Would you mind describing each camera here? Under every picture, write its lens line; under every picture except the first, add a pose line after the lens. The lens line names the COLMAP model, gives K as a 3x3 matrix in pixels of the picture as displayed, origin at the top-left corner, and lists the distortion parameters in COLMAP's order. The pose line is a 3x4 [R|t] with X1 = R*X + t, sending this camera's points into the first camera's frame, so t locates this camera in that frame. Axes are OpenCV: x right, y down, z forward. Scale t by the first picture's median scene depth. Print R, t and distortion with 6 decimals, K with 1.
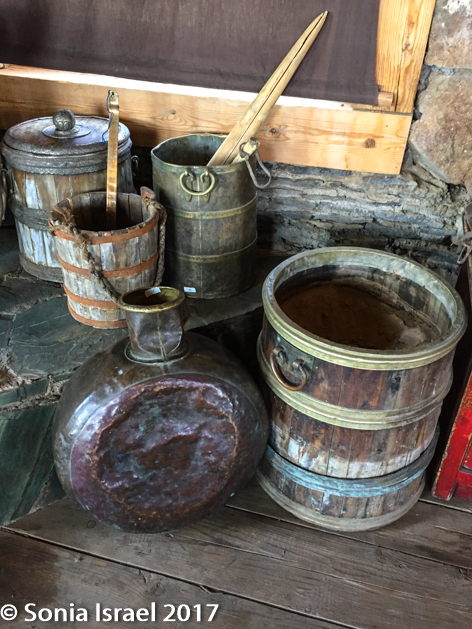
lens RADIAL K [[539.7, 0, 234.4], [0, 539.7, 316.2], [0, 0, 1]] dist [0.070252, -0.087017]
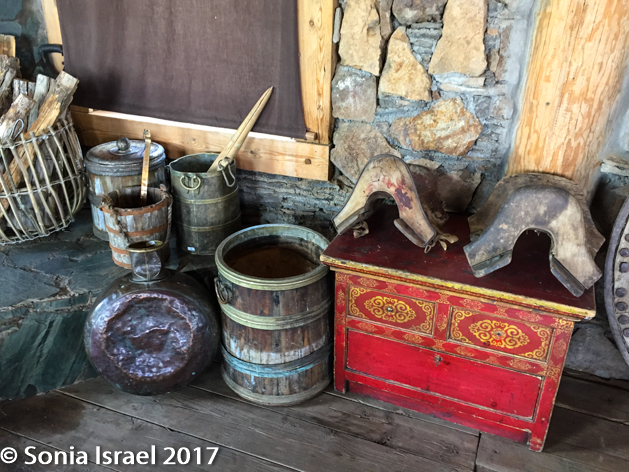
lens RADIAL K [[539.7, 0, 316.7], [0, 539.7, 236.5], [0, 0, 1]] dist [0.070252, -0.087017]
pose [[0.994777, 0.033016, -0.096586, 0.475157], [-0.046618, 0.988745, -0.142159, 0.134781], [0.090805, 0.145919, 0.985120, -0.571763]]
